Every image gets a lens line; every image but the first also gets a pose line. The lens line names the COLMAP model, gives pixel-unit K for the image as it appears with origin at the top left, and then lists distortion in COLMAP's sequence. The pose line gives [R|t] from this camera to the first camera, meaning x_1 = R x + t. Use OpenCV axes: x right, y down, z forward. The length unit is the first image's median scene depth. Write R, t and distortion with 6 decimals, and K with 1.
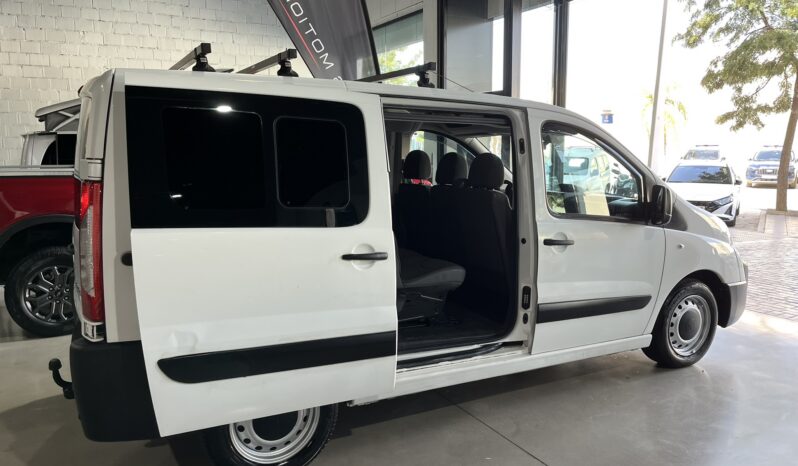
lens RADIAL K [[600.7, 0, 397.9], [0, 600.7, 250.2], [0, 0, 1]] dist [0.086841, -0.118819]
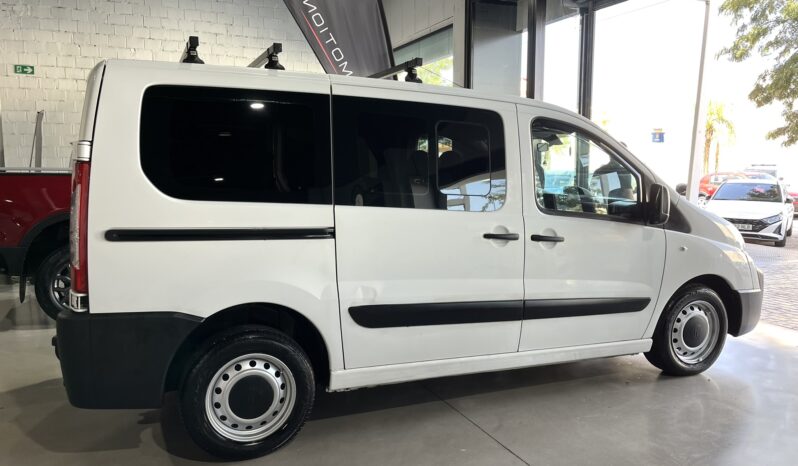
lens RADIAL K [[604.3, 0, 399.3], [0, 604.3, 251.0], [0, 0, 1]] dist [0.084940, -0.120341]
pose [[0.995565, 0.021749, -0.091529, 0.096068], [-0.025225, 0.998997, -0.036991, 0.042149], [0.090633, 0.039136, 0.995115, -0.012785]]
